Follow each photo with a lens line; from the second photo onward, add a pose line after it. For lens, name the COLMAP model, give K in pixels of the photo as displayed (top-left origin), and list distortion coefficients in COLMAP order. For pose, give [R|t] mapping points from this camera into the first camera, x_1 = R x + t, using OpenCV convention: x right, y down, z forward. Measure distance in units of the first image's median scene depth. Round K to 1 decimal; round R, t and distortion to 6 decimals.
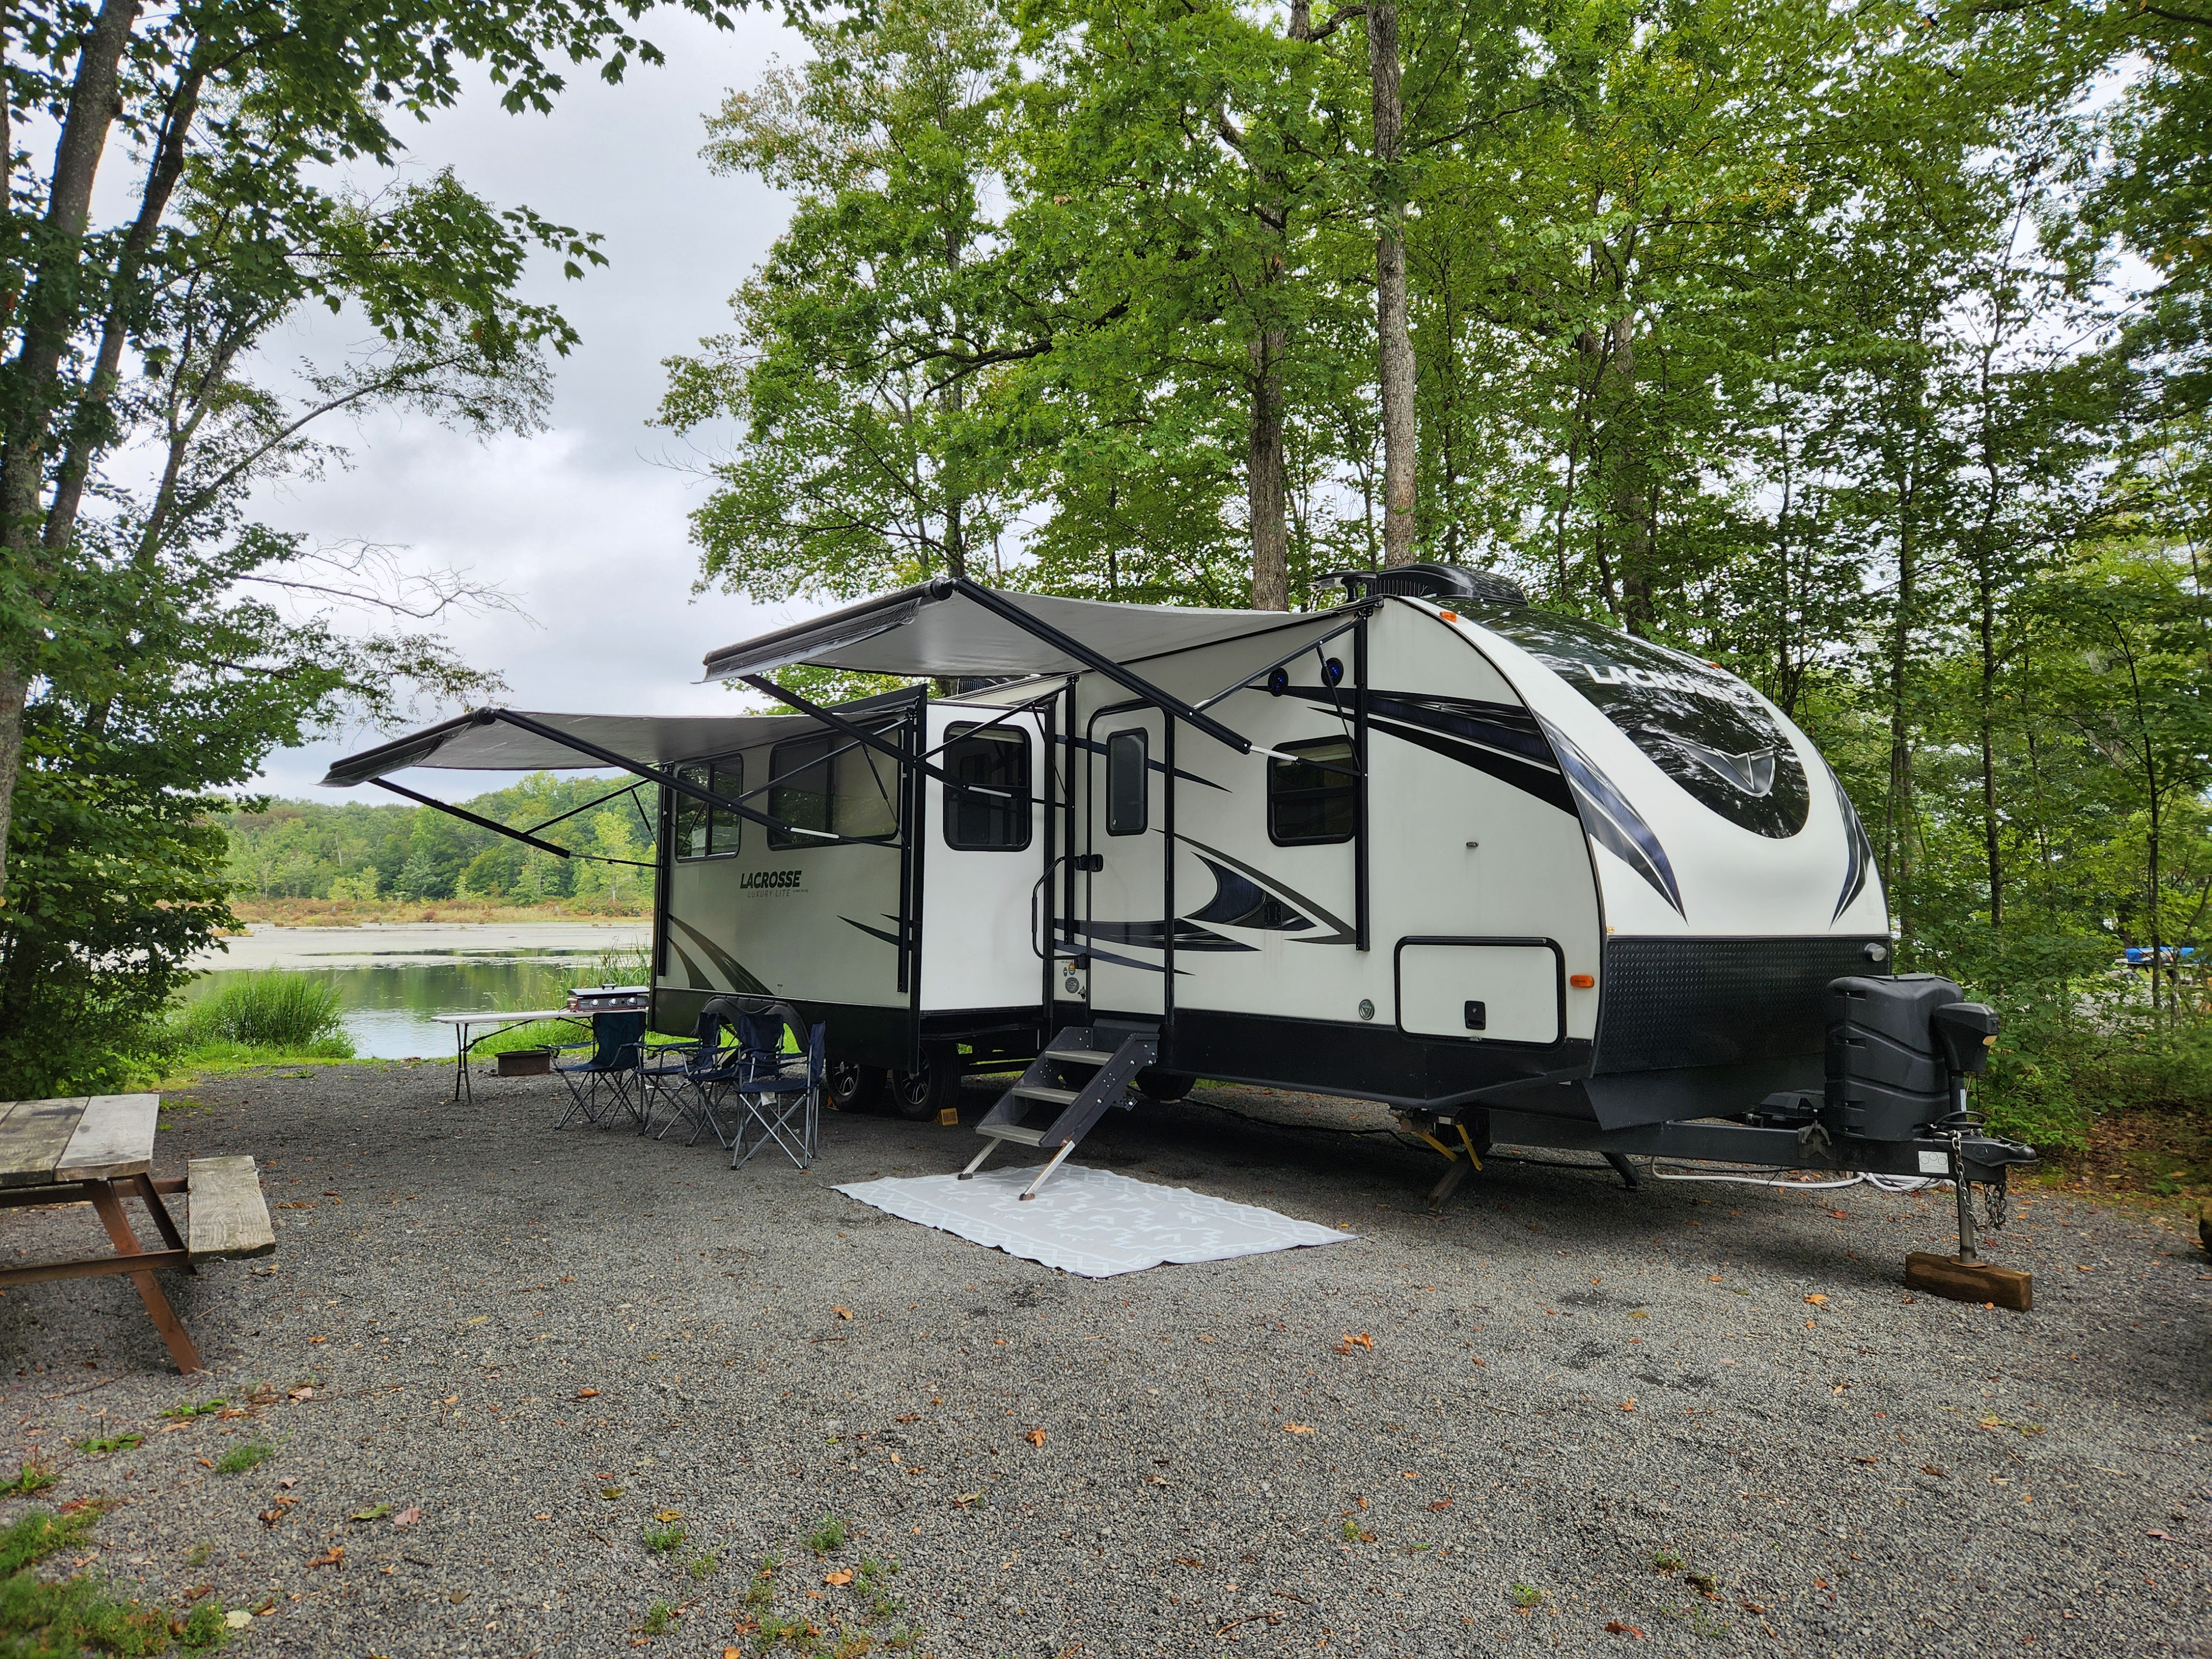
lens RADIAL K [[1479.4, 0, 1160.5], [0, 1479.4, 812.4], [0, 0, 1]] dist [0.082324, -0.073127]
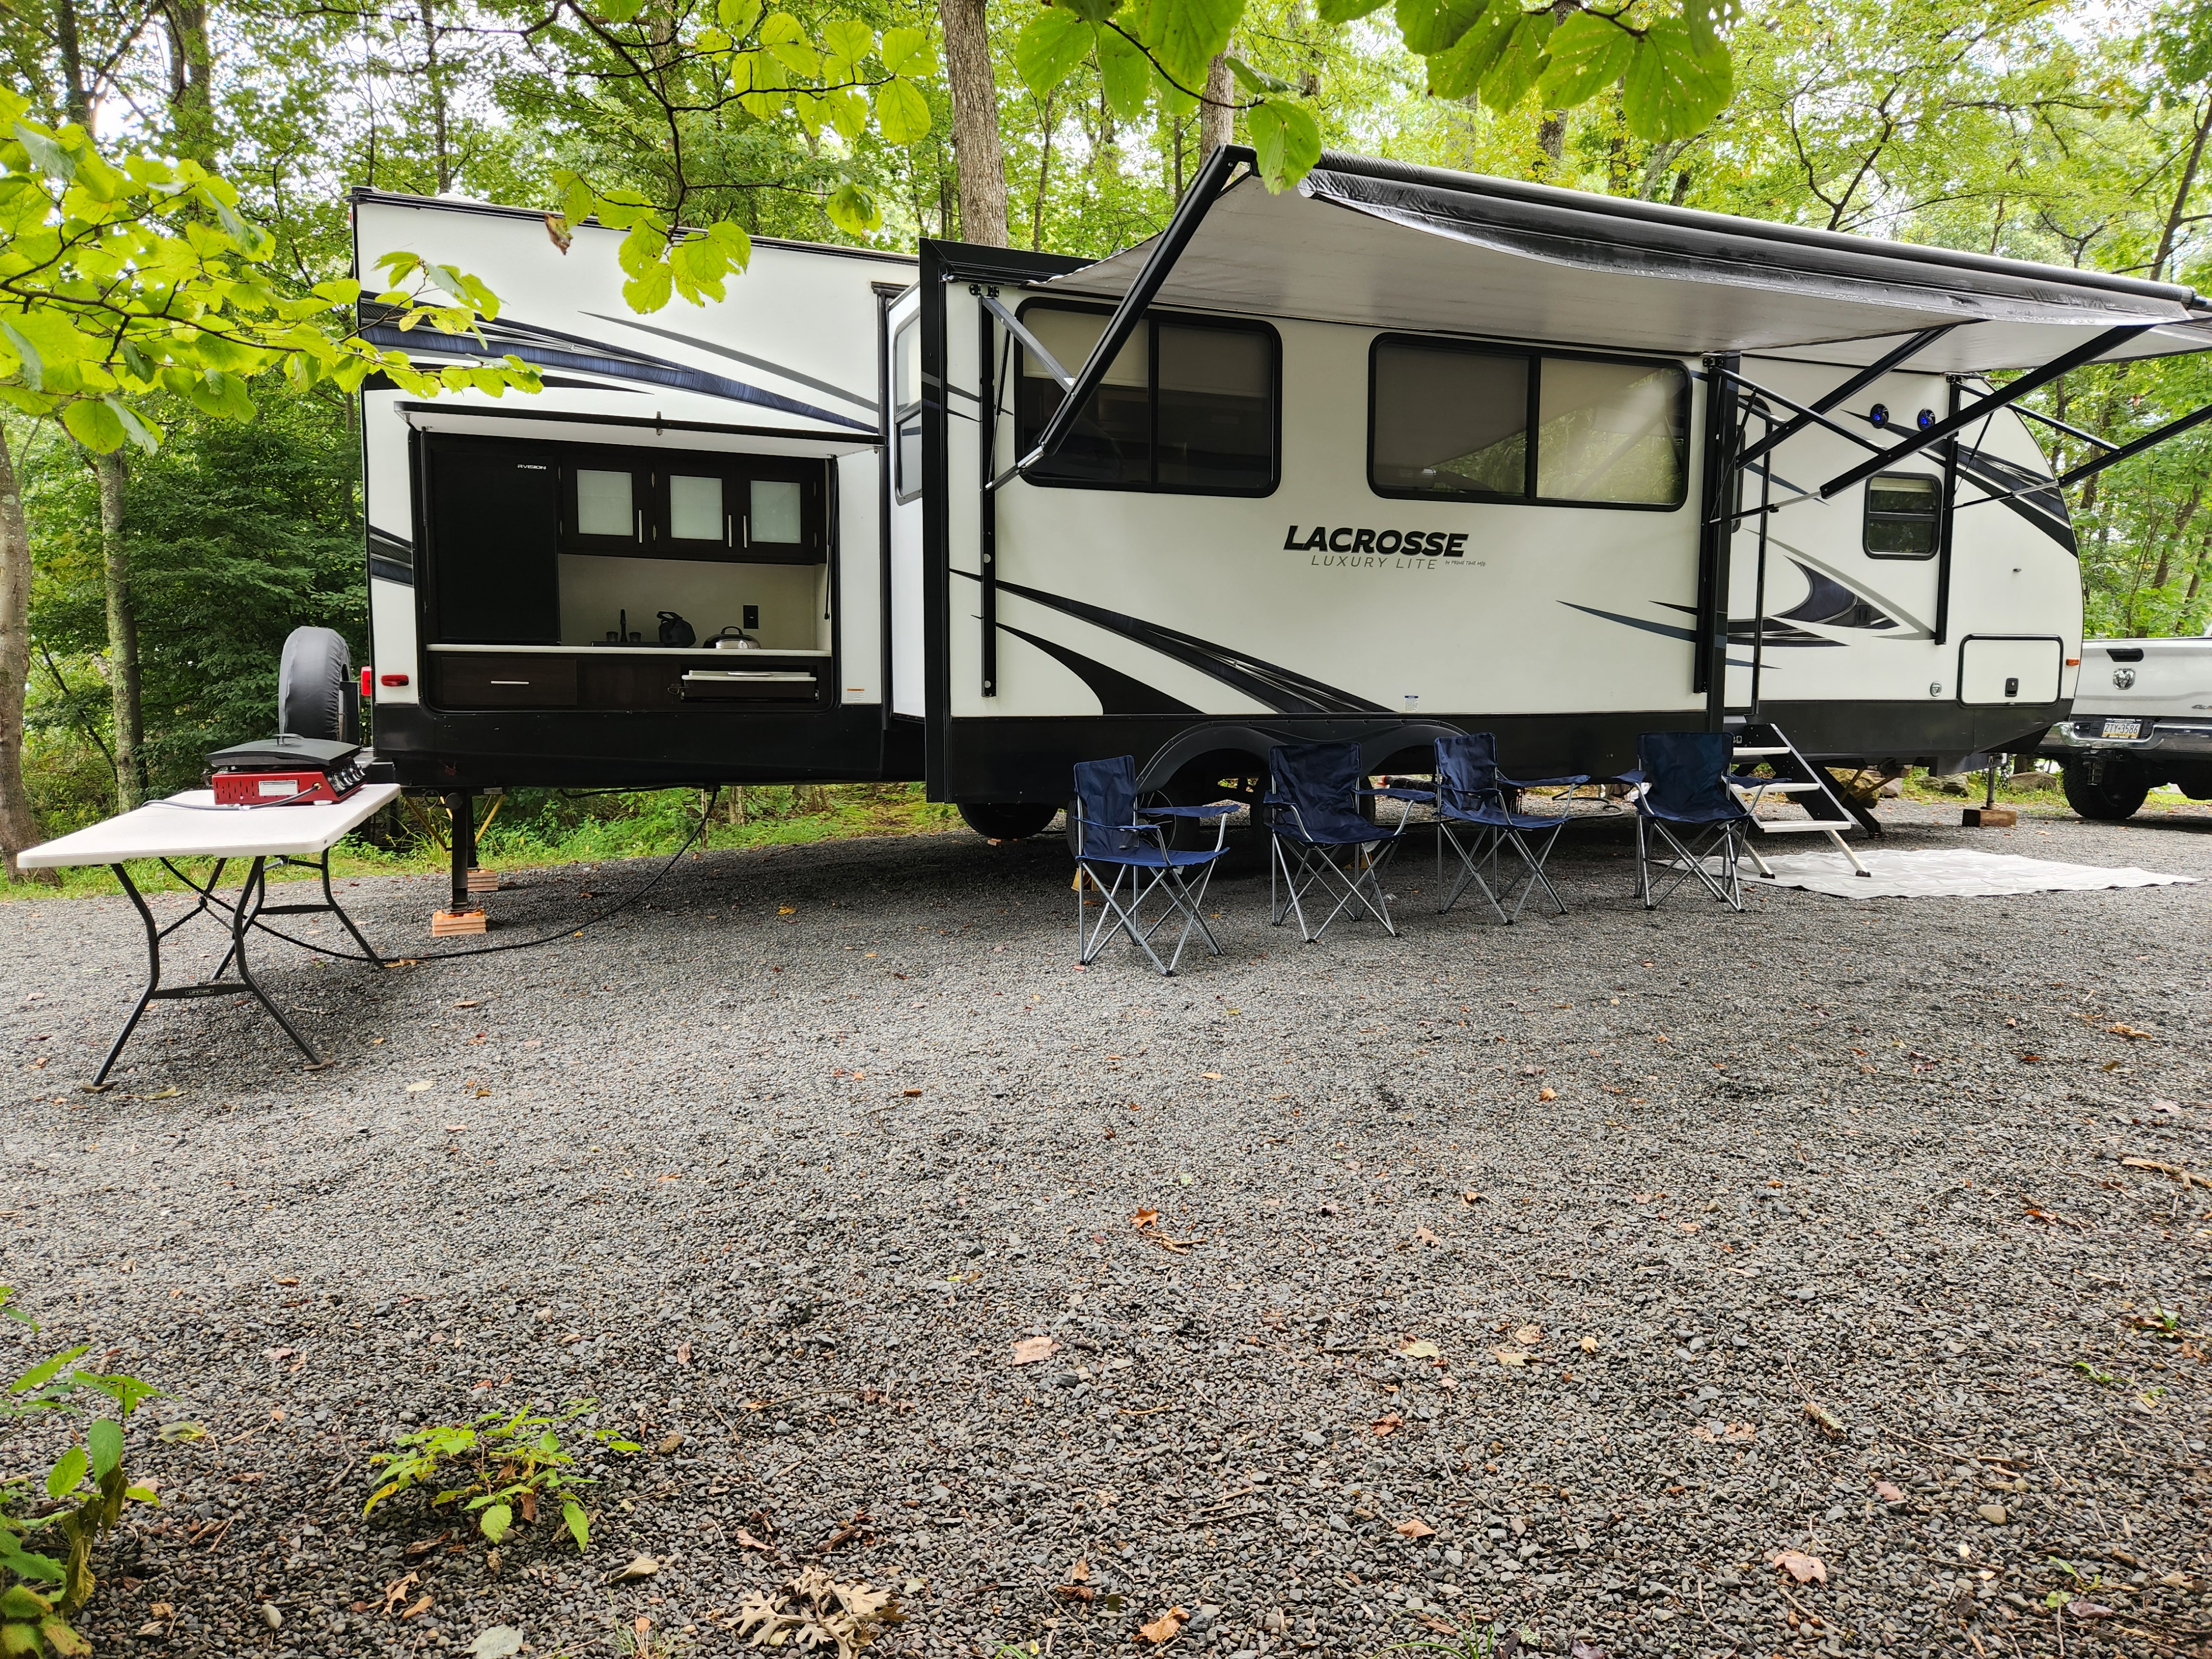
lens RADIAL K [[1567.6, 0, 1171.2], [0, 1567.6, 832.5], [0, 0, 1]] dist [0.022787, -0.000821]
pose [[0.260739, -0.103352, 0.959861, -1.197049], [-0.076823, 0.988879, 0.127345, 0.112601], [-0.962348, -0.106943, 0.249900, 1.099135]]
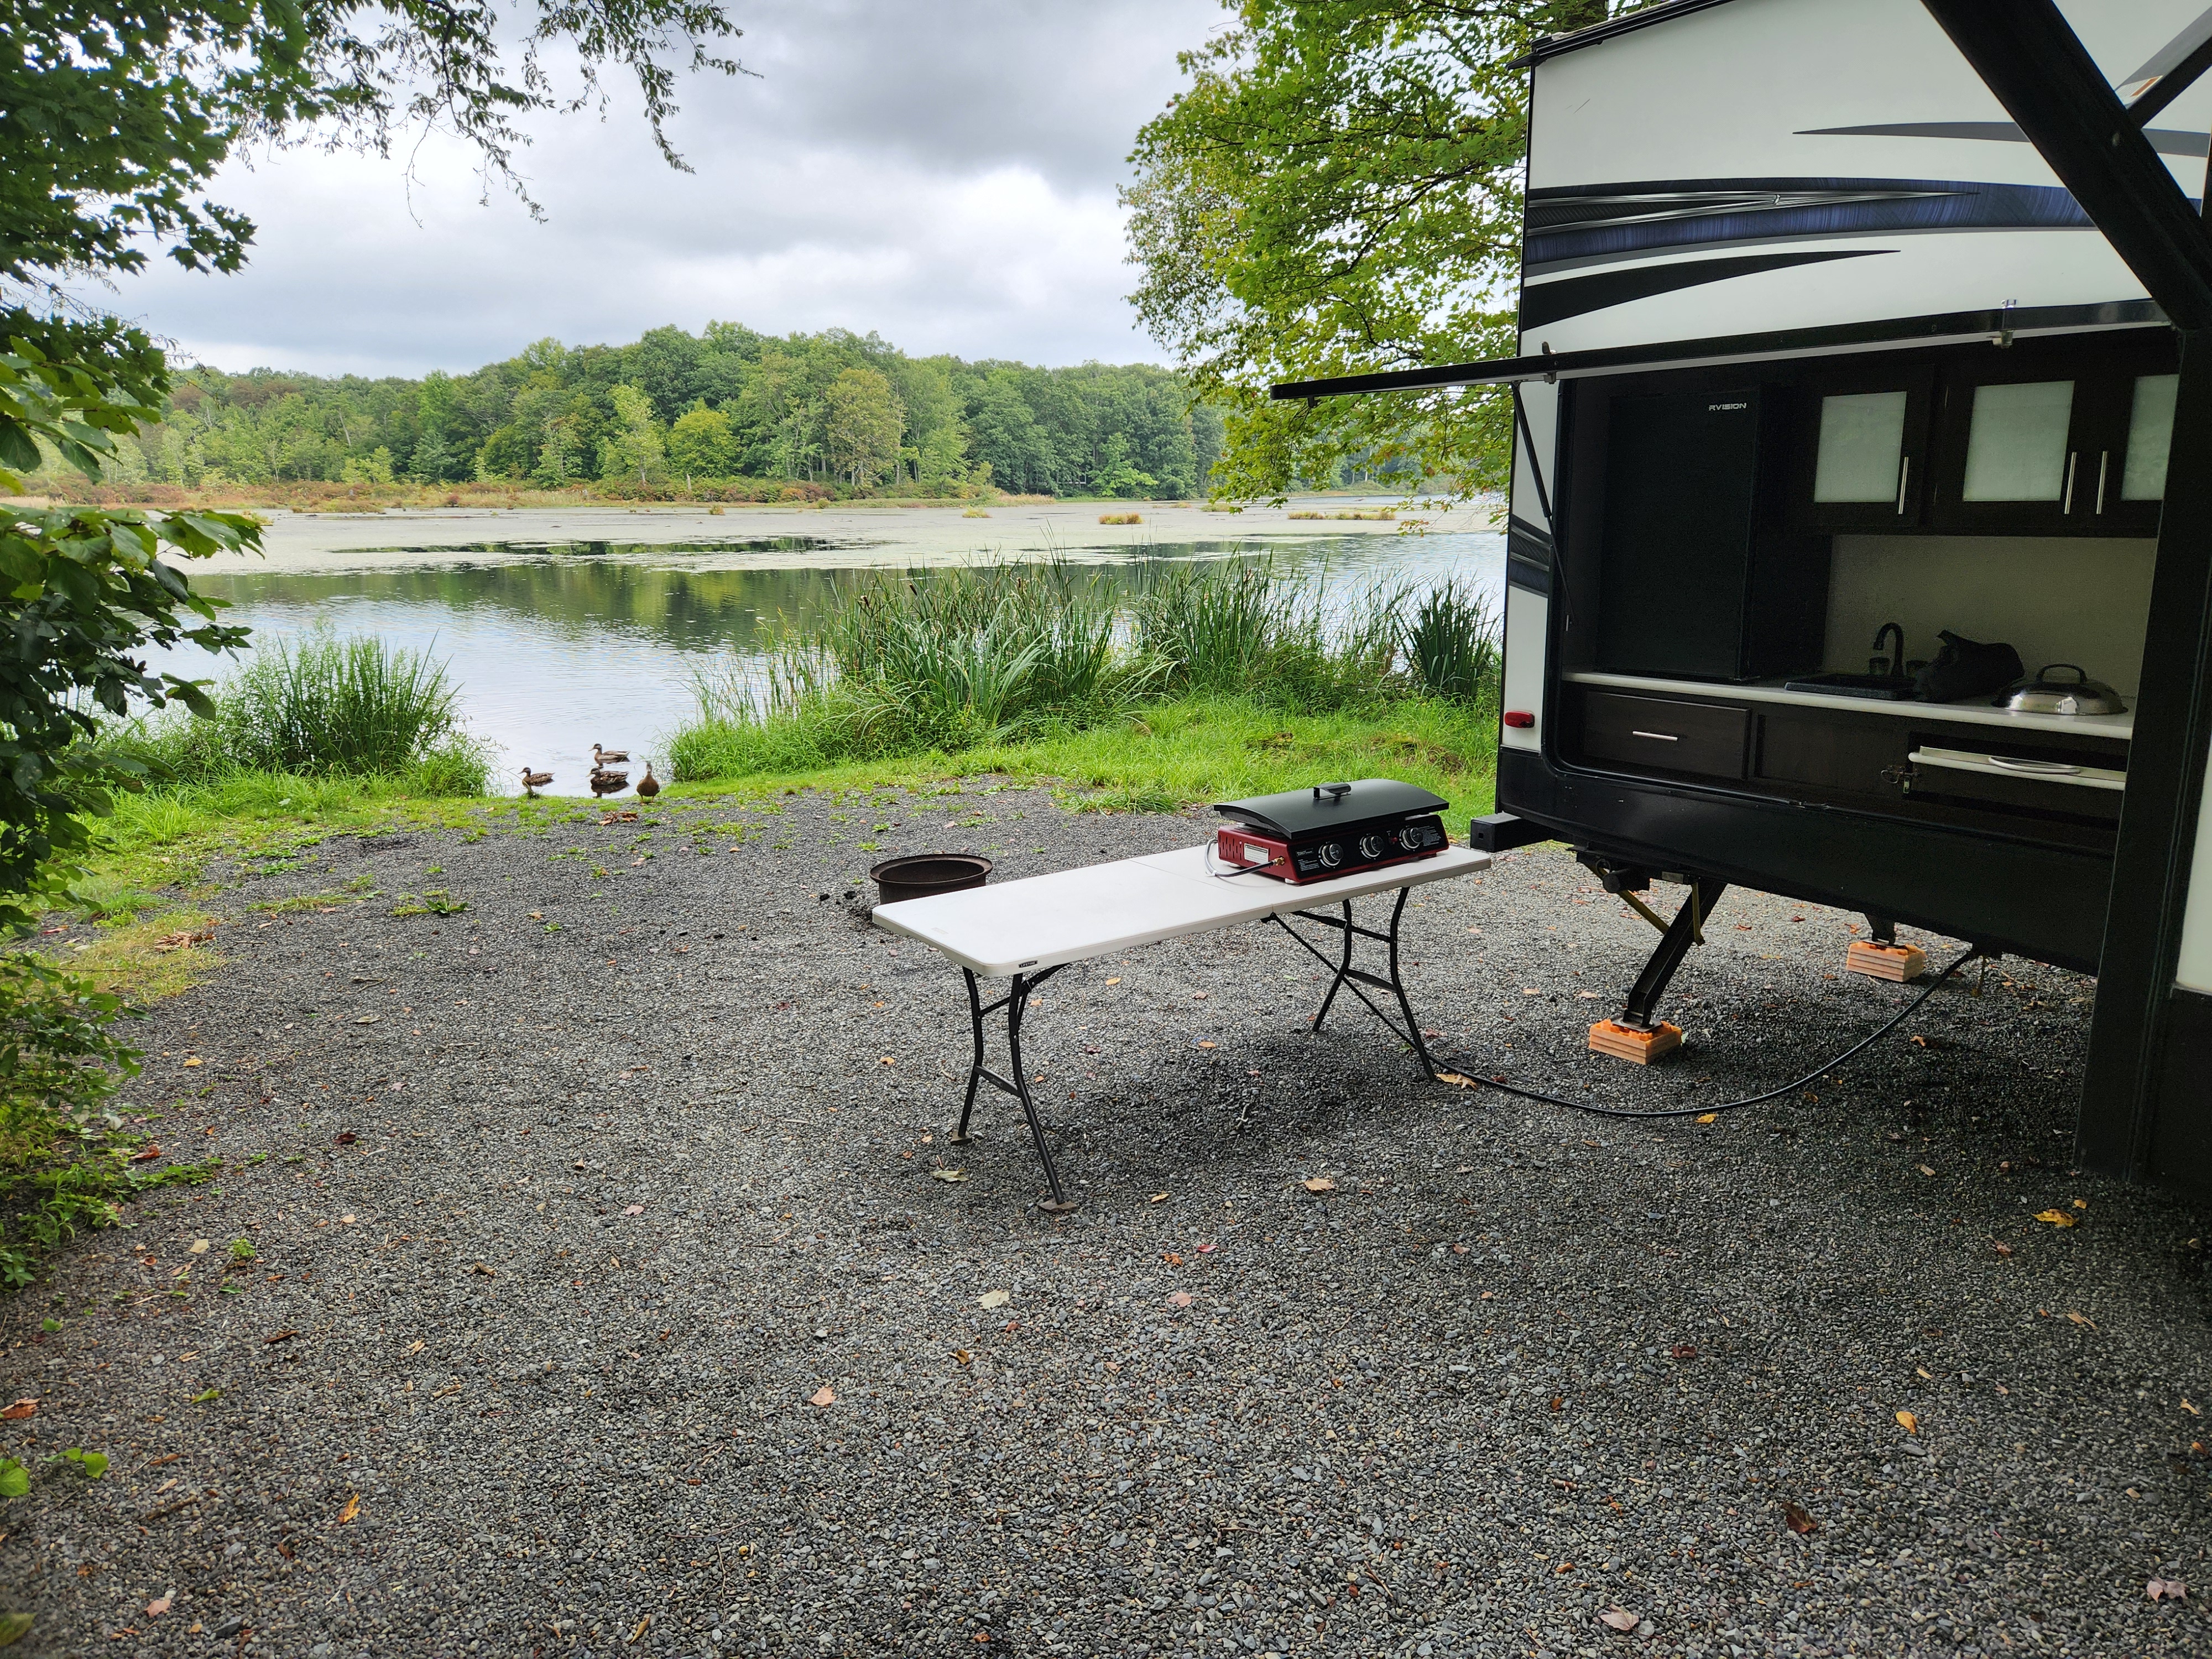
lens RADIAL K [[1479.4, 0, 1160.5], [0, 1479.4, 812.4], [0, 0, 1]] dist [0.082324, -0.073127]
pose [[0.999813, -0.007954, -0.017643, -0.670519], [0.012523, 0.960944, 0.276458, 0.045030], [0.014755, -0.276627, 0.960864, 1.124247]]
